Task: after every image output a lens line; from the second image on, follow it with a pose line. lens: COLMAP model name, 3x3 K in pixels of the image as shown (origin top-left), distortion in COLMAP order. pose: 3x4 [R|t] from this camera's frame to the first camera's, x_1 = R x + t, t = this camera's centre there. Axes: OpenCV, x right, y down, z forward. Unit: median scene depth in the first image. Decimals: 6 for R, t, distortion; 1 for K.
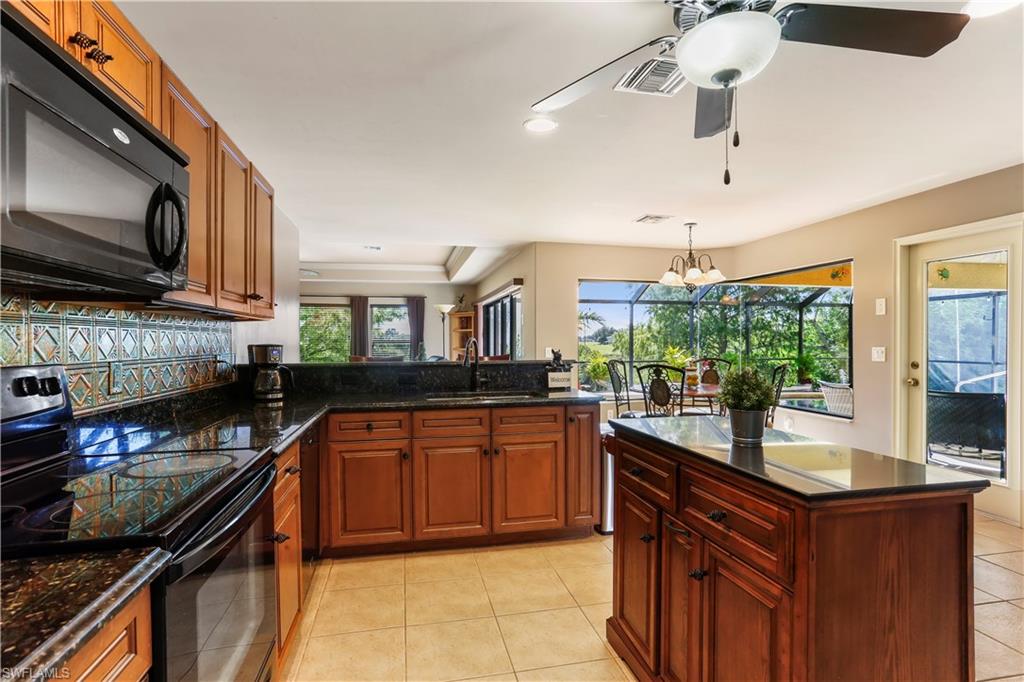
lens RADIAL K [[498.2, 0, 516.4], [0, 498.2, 345.8], [0, 0, 1]] dist [-0.030727, 0.013788]
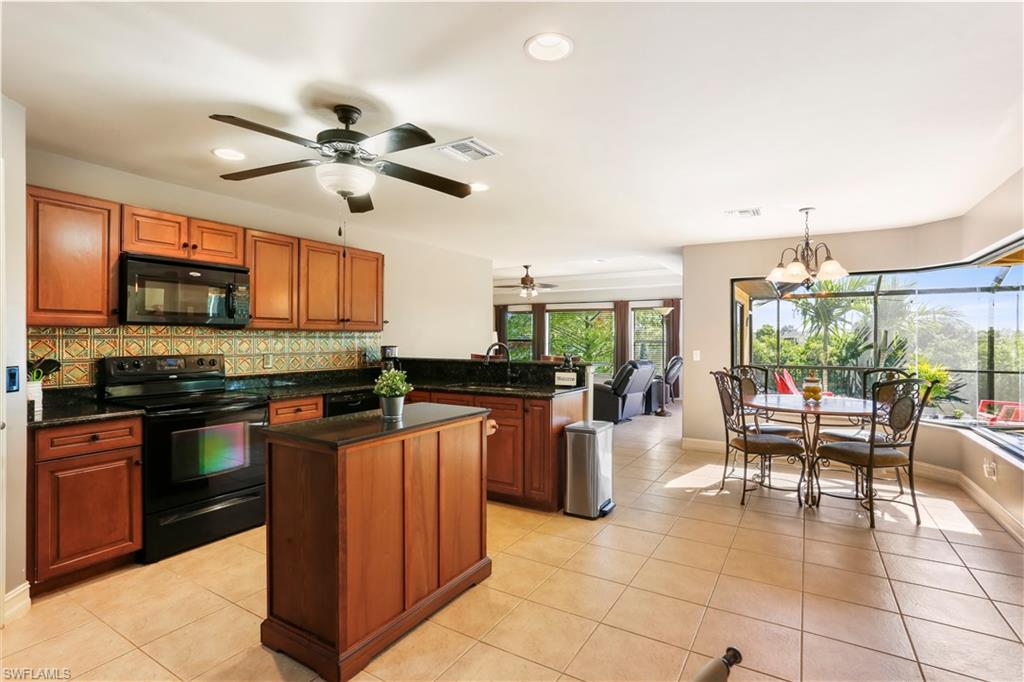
lens RADIAL K [[498.2, 0, 517.5], [0, 498.2, 337.0], [0, 0, 1]] dist [-0.030727, 0.013788]
pose [[0.726080, 0.002128, -0.687607, 0.669447], [-0.010265, 0.999917, -0.007745, -0.016978], [0.687534, 0.012681, 0.726042, 0.055757]]
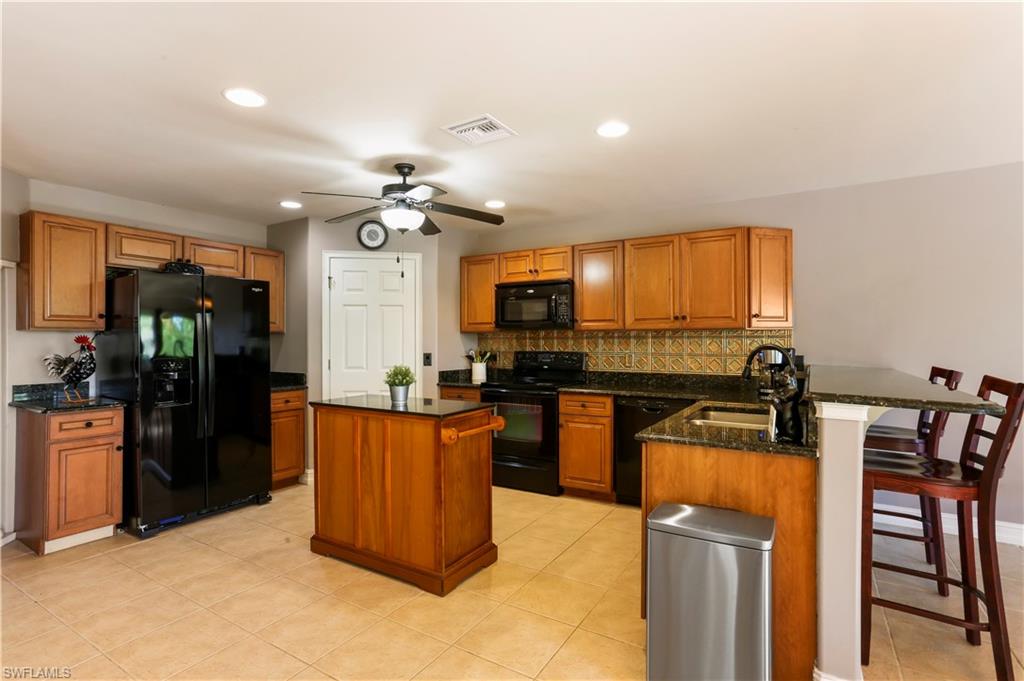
lens RADIAL K [[498.2, 0, 503.6], [0, 498.2, 340.1], [0, 0, 1]] dist [-0.030727, 0.013788]
pose [[-0.704253, 0.005151, -0.709930, 0.565736], [-0.002057, 0.999955, 0.009297, -0.022686], [0.709946, 0.008008, -0.704211, 0.967125]]
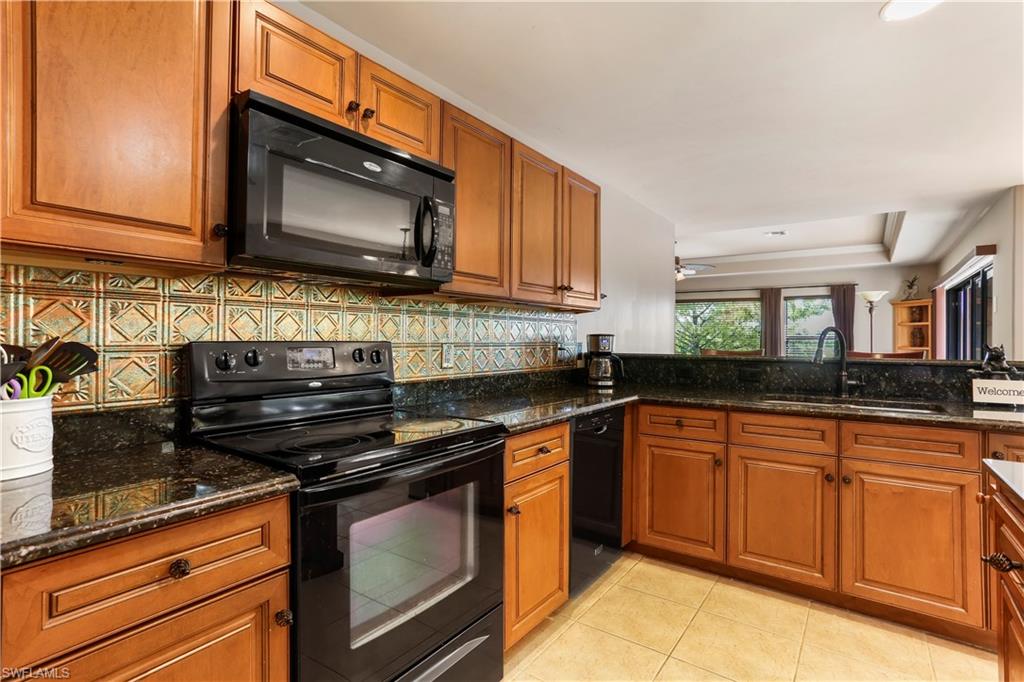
lens RADIAL K [[498.2, 0, 515.9], [0, 498.2, 334.1], [0, 0, 1]] dist [-0.030727, 0.013788]
pose [[0.665432, -0.002682, -0.746453, 0.118349], [-0.013378, 0.999790, -0.015519, 0.011066], [0.746338, 0.020313, 0.665257, 0.105499]]
